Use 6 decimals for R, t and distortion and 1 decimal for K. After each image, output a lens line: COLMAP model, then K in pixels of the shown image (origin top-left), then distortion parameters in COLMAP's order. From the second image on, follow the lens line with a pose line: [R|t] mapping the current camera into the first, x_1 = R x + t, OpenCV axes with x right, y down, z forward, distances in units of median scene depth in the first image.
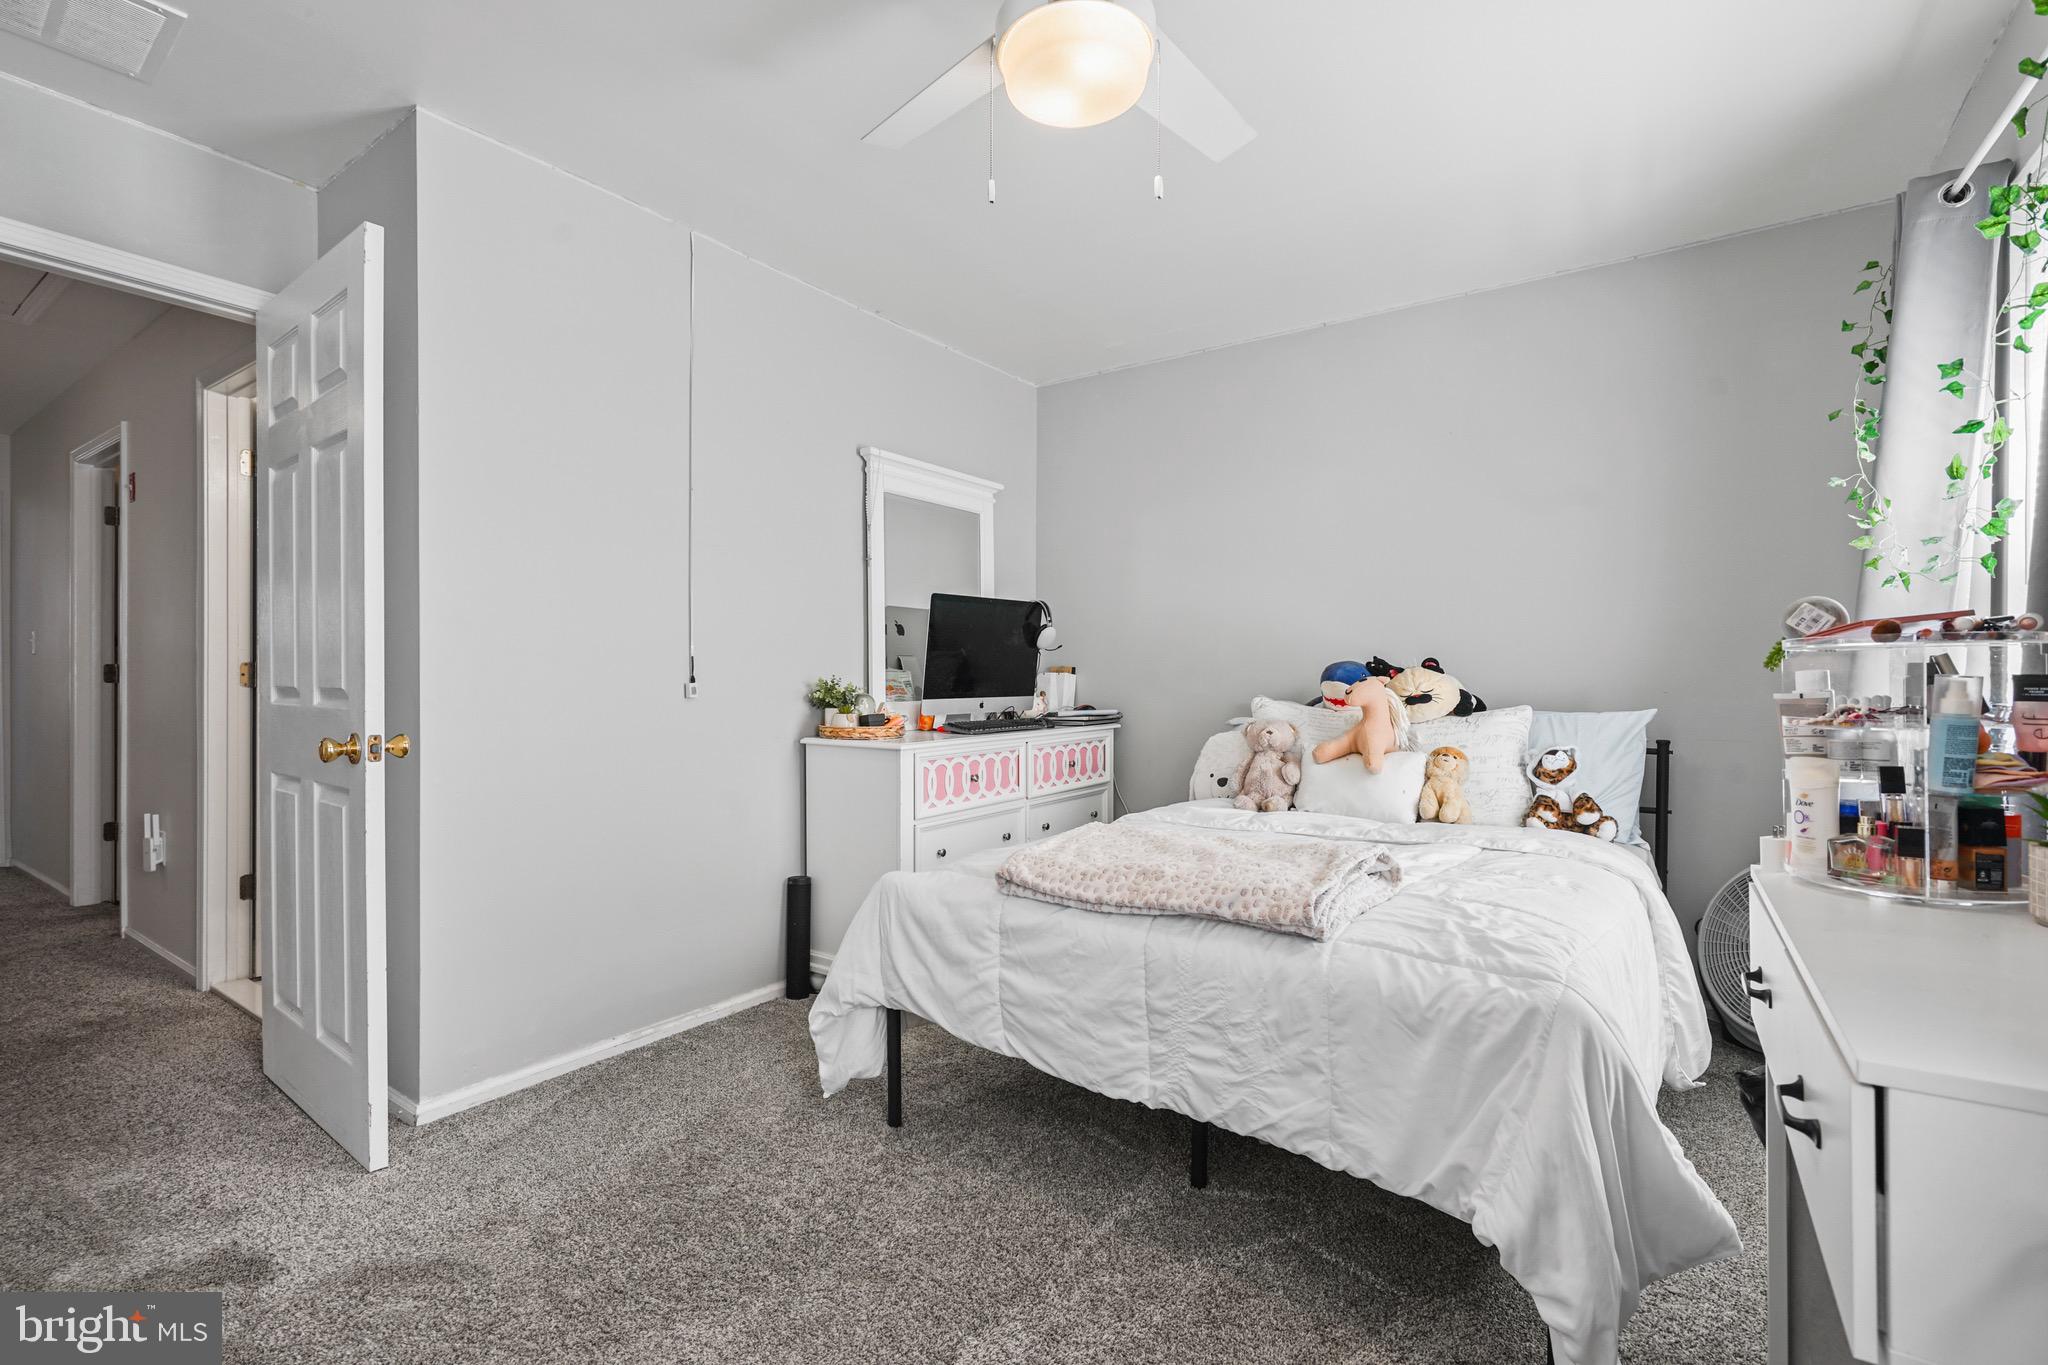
lens RADIAL K [[957.5, 0, 1020.1], [0, 957.5, 673.5], [0, 0, 1]] dist [-0.001727, 0.001915]
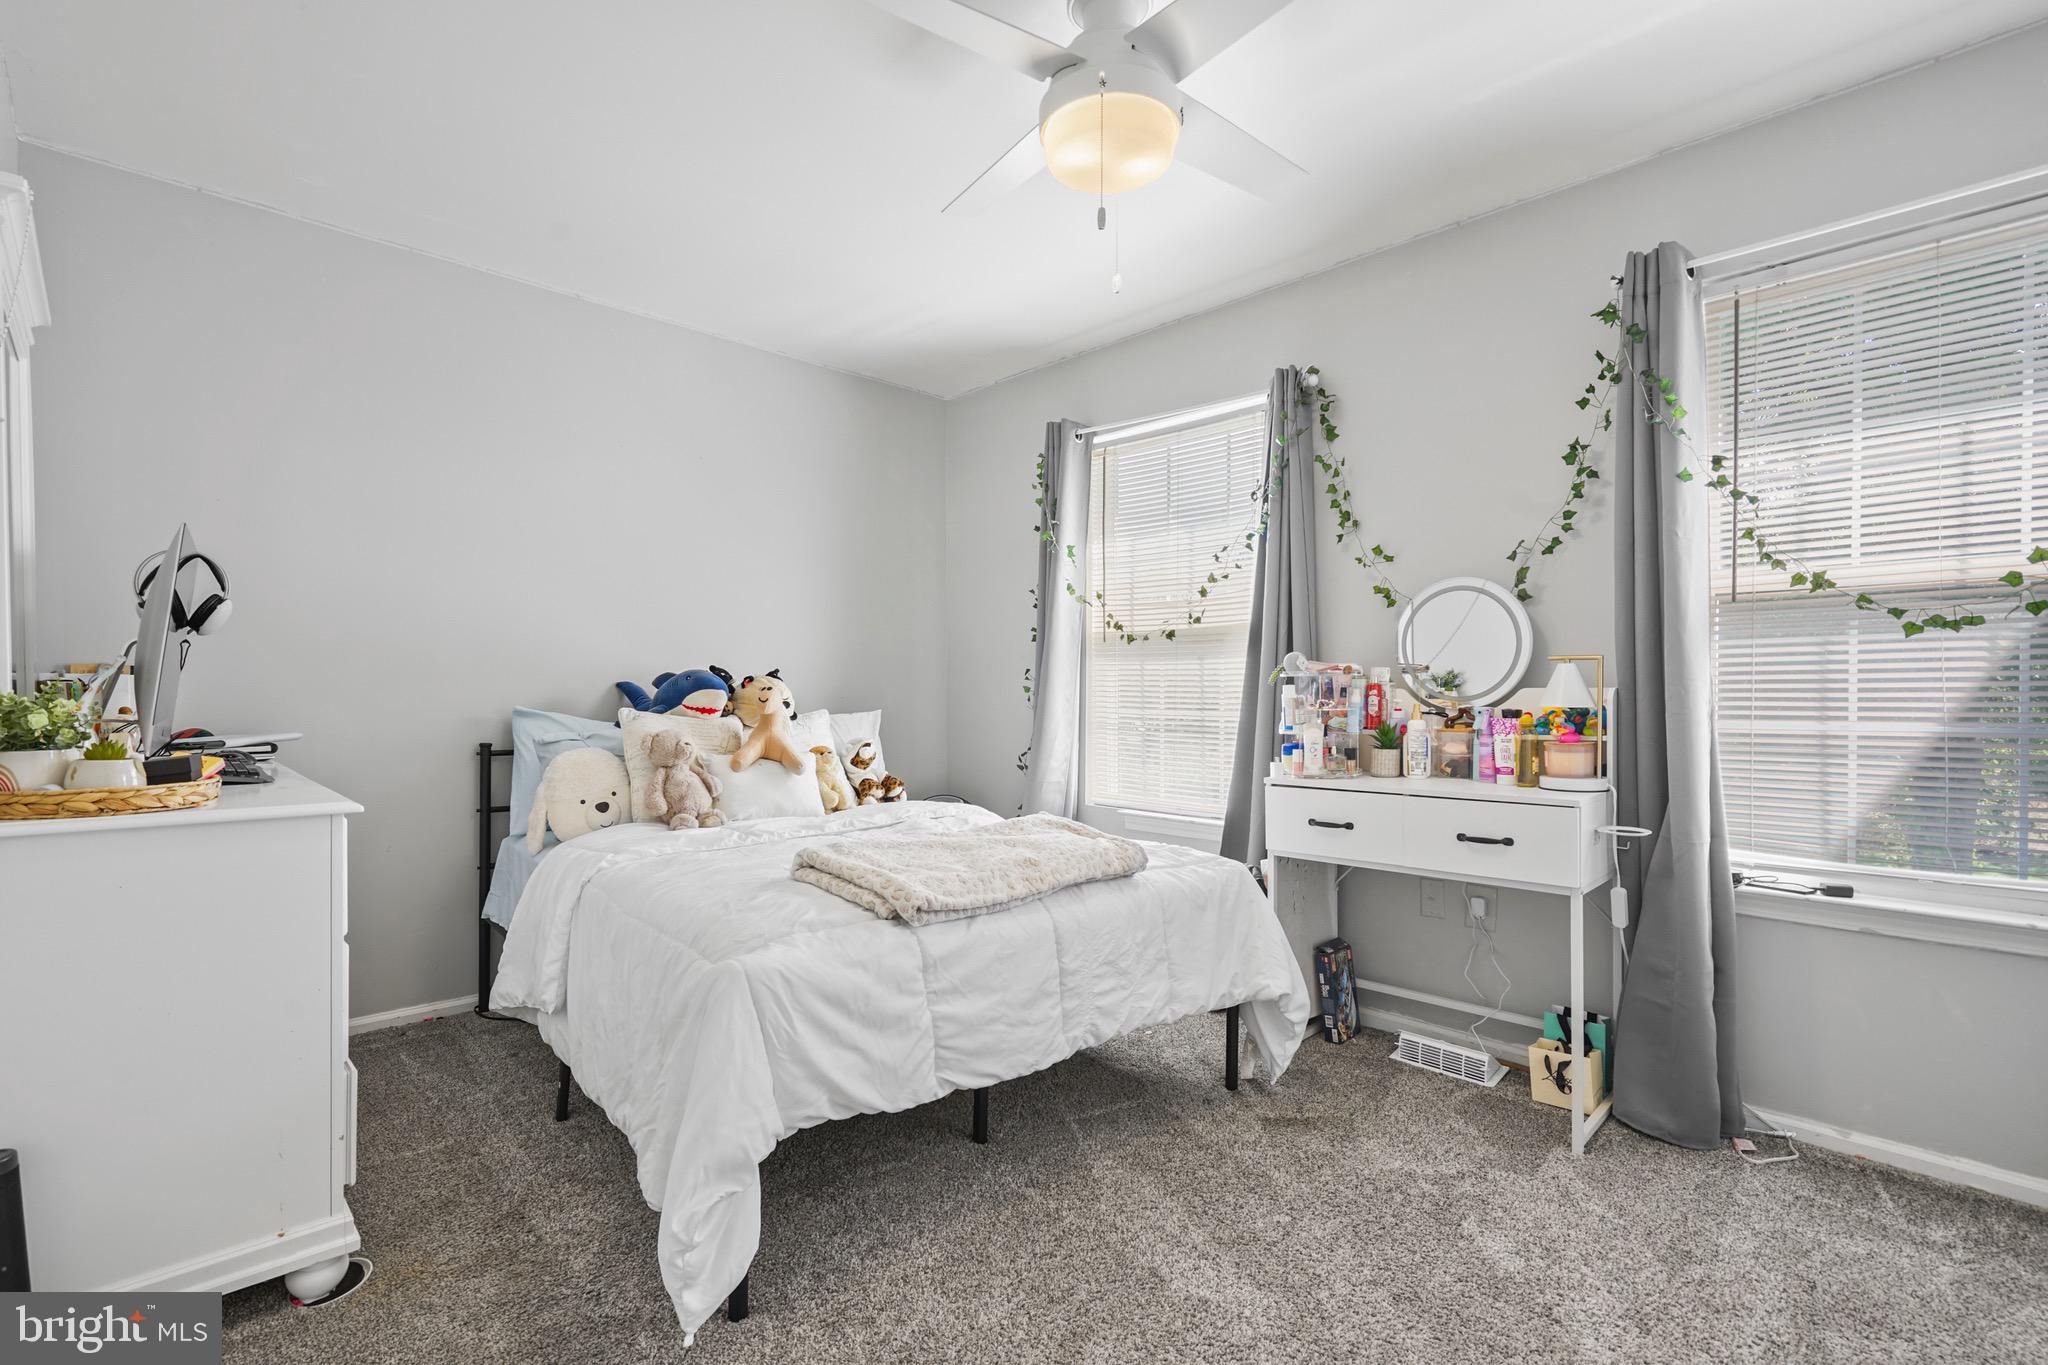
lens RADIAL K [[957.5, 0, 1023.9], [0, 957.5, 683.7], [0, 0, 1]] dist [-0.001727, 0.001915]
pose [[0.166538, 0.005502, 0.986020, -0.908986], [-0.009593, 0.999946, -0.003959, 0.003876], [-0.985988, -0.008799, 0.166582, 0.767560]]
